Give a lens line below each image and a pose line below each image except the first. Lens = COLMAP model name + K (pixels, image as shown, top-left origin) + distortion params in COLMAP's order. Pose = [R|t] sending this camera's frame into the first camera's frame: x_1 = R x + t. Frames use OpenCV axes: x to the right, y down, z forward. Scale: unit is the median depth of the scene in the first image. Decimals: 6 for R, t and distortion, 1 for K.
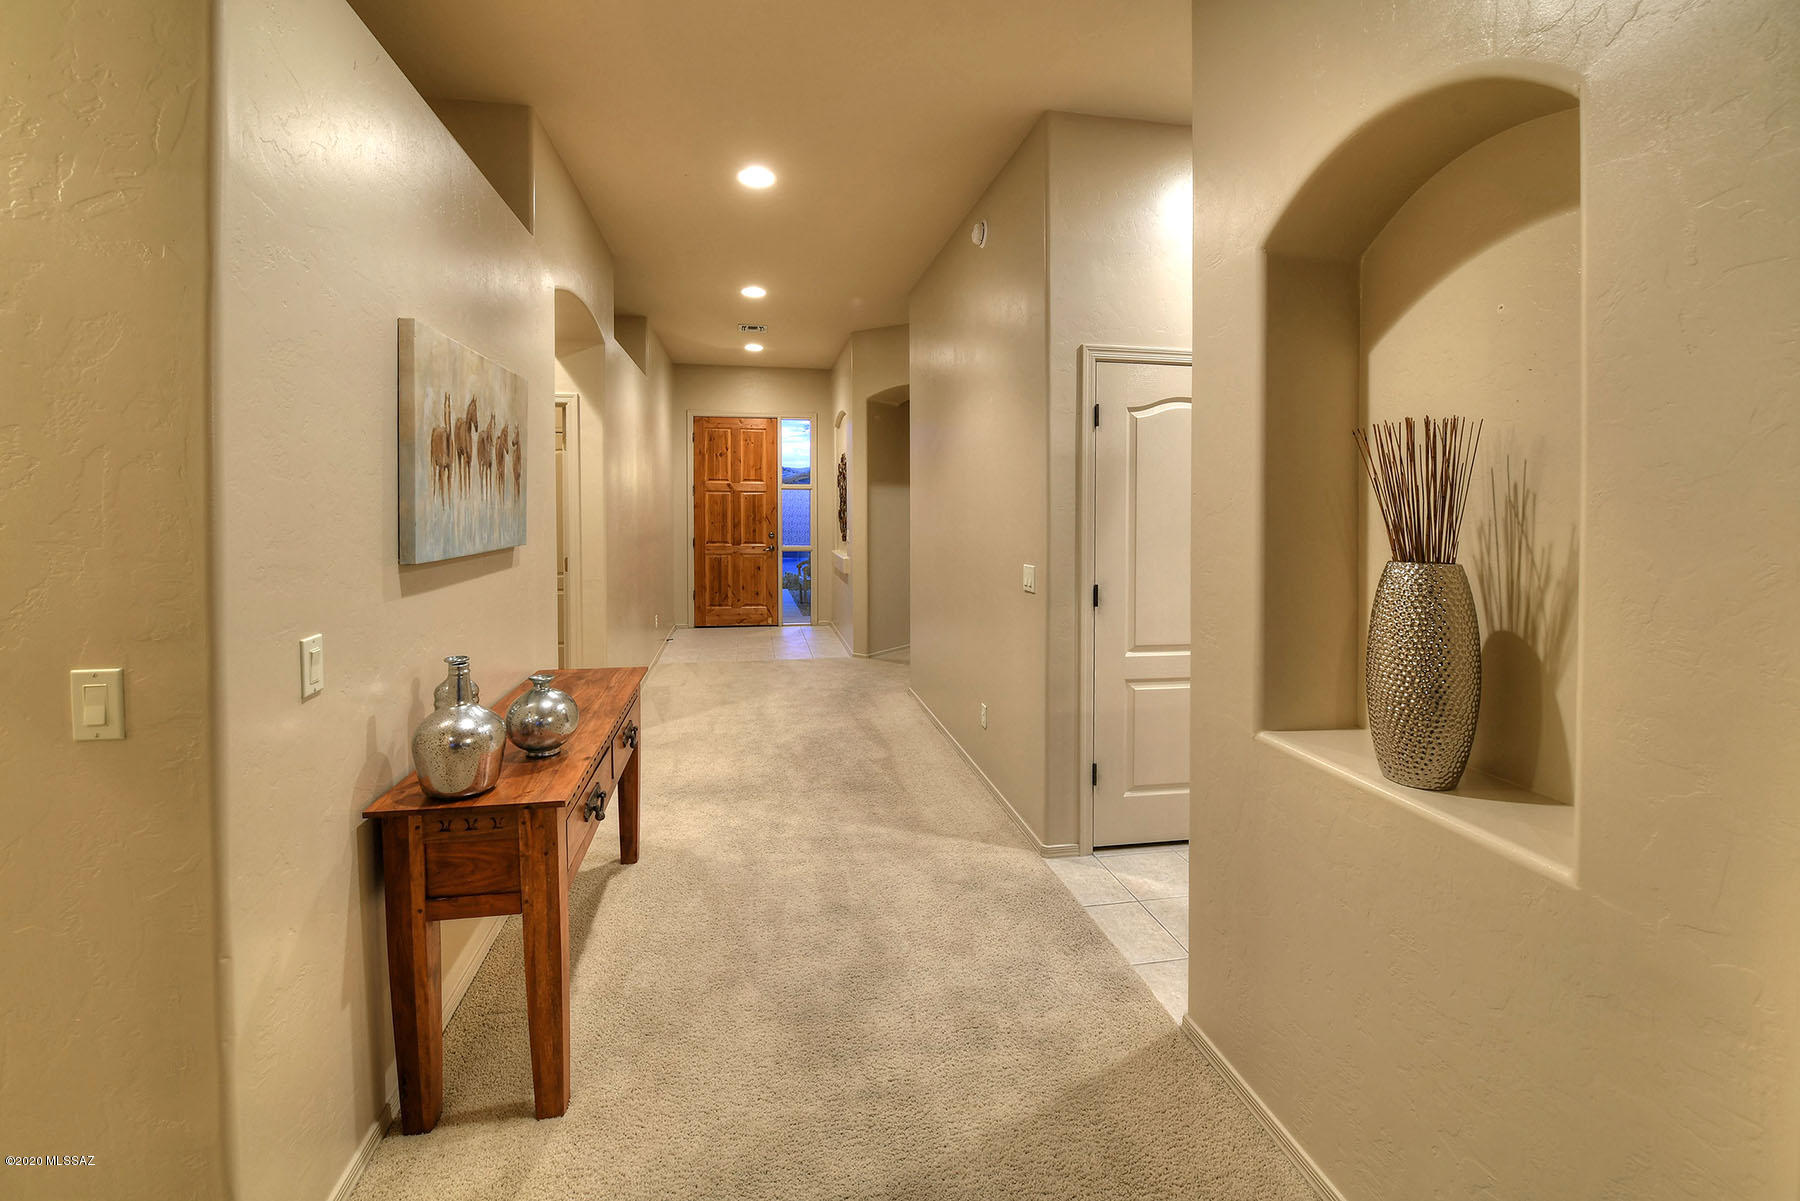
lens RADIAL K [[791.6, 0, 897.9], [0, 791.6, 533.1], [0, 0, 1]] dist [-0.000829, -0.000199]
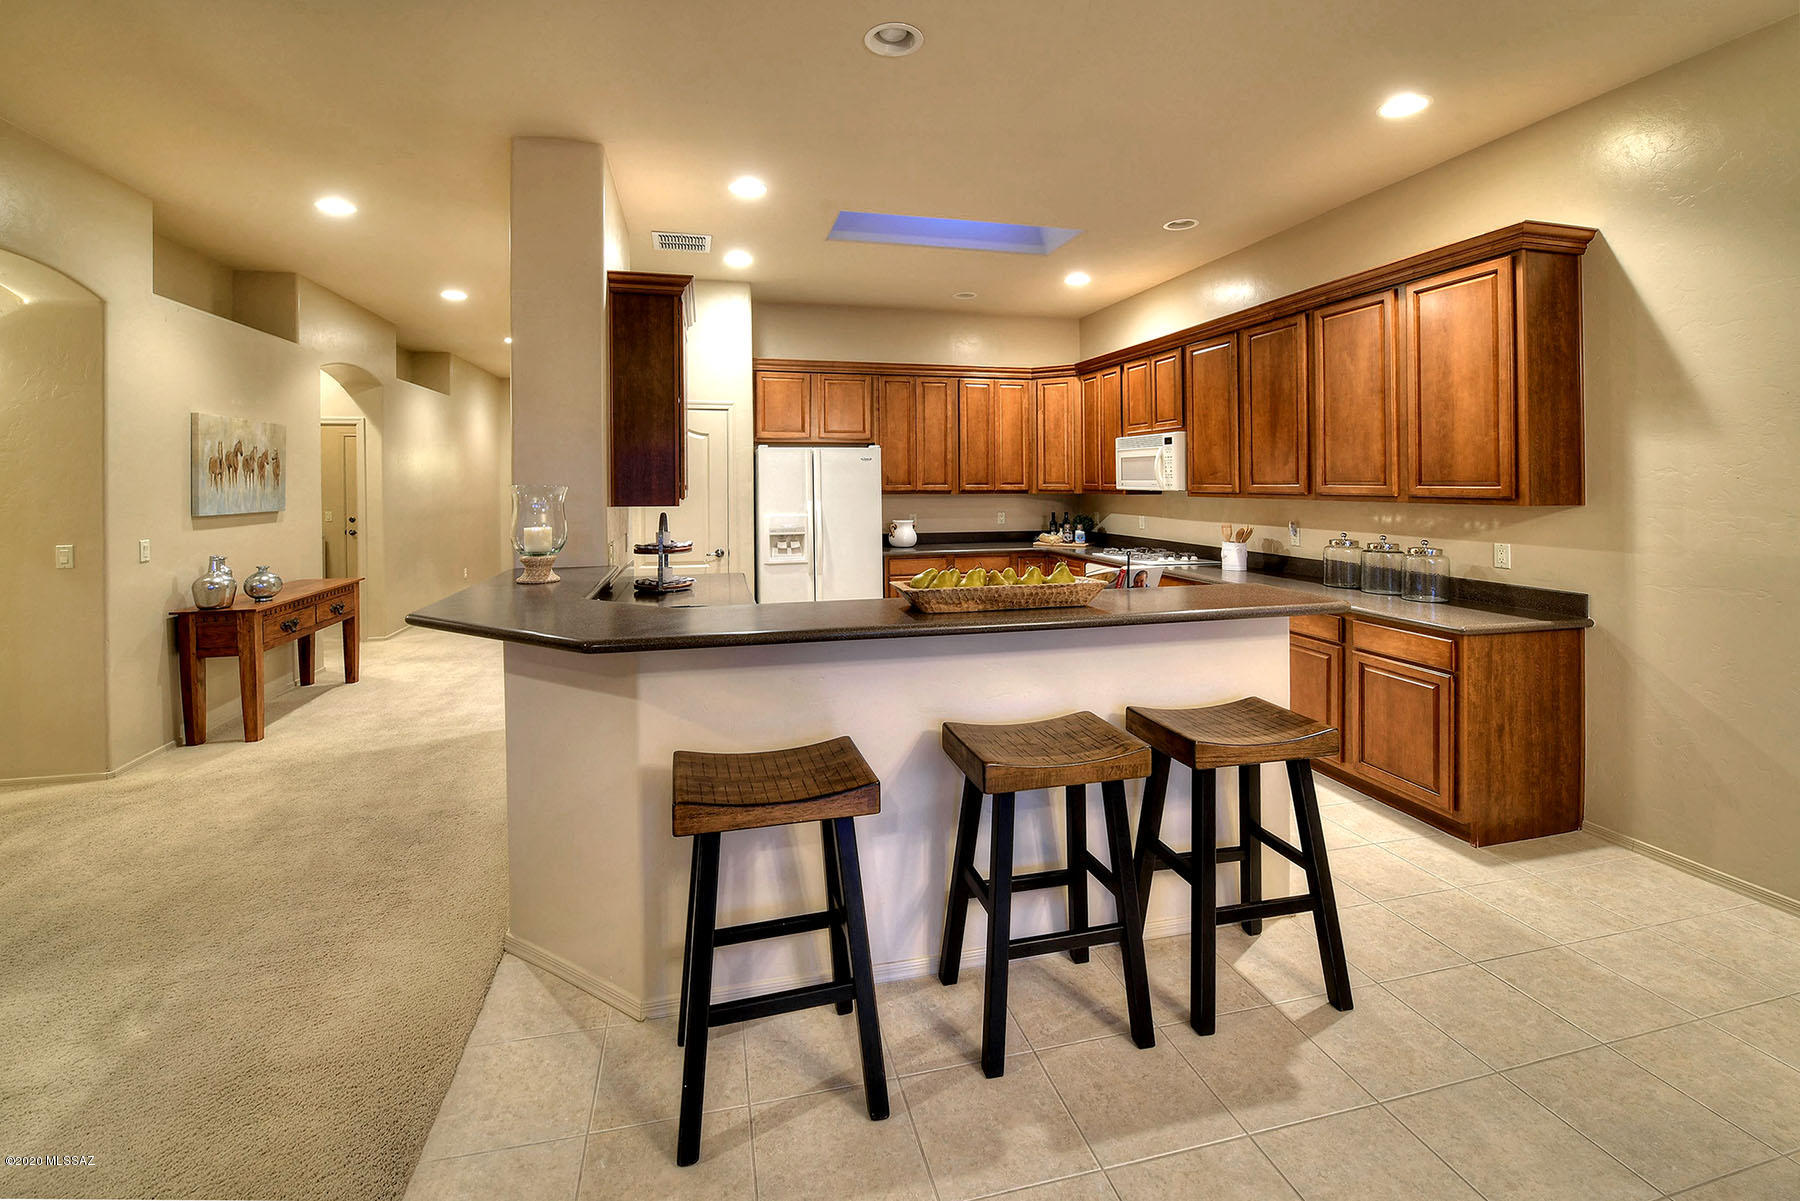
lens RADIAL K [[775.3, 0, 902.7], [0, 775.3, 493.1], [0, 0, 1]] dist [-0.002321, -0.000304]
pose [[0.997120, -0.008927, 0.075314, 1.185021], [0.010565, 0.999716, -0.021384, 0.038146], [-0.075101, 0.022118, 0.996931, -1.321043]]
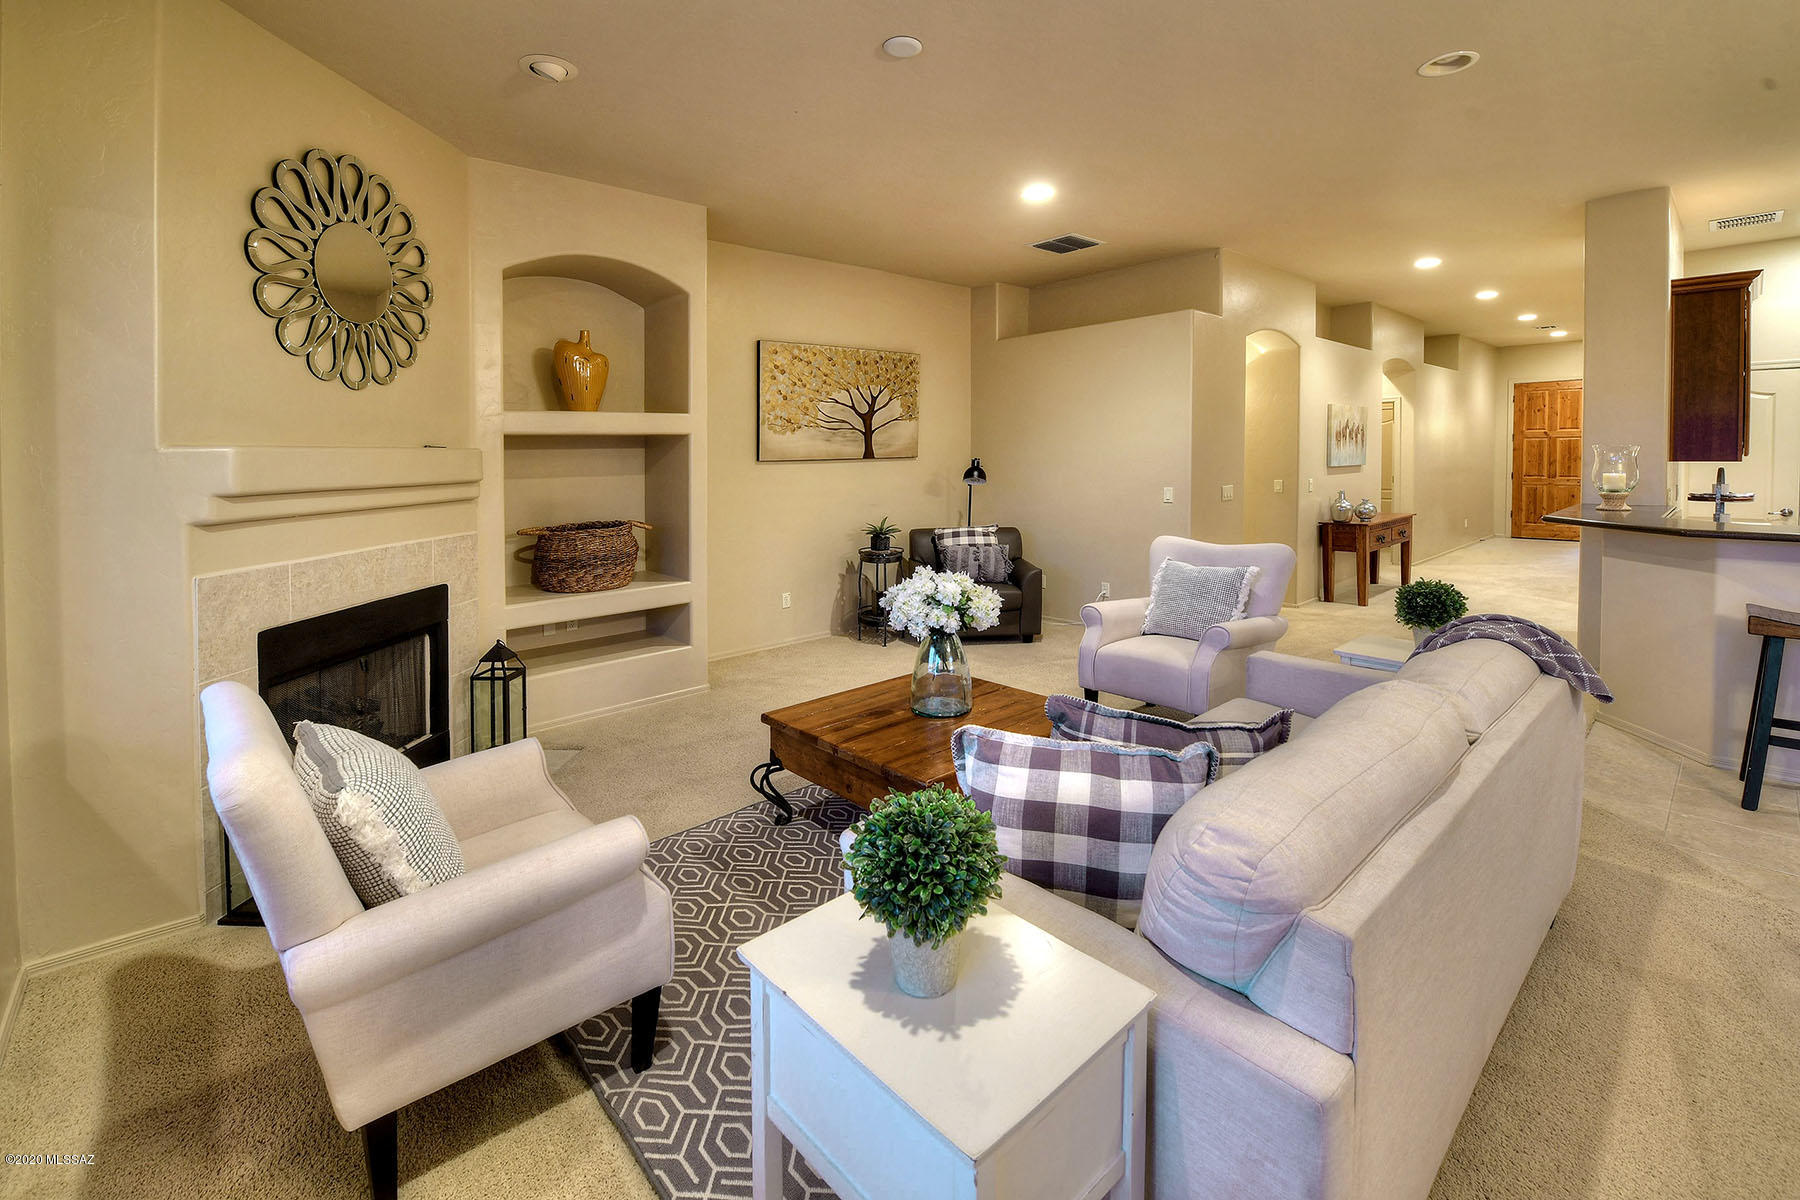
lens RADIAL K [[755.2, 0, 922.8], [0, 755.2, 480.7], [0, 0, 1]] dist [0.000362, -0.007393]
pose [[0.527873, 0.020563, -0.849074, 1.354573], [-0.016130, 0.999769, 0.014184, 0.081075], [0.849170, 0.006208, 0.528083, -2.432494]]
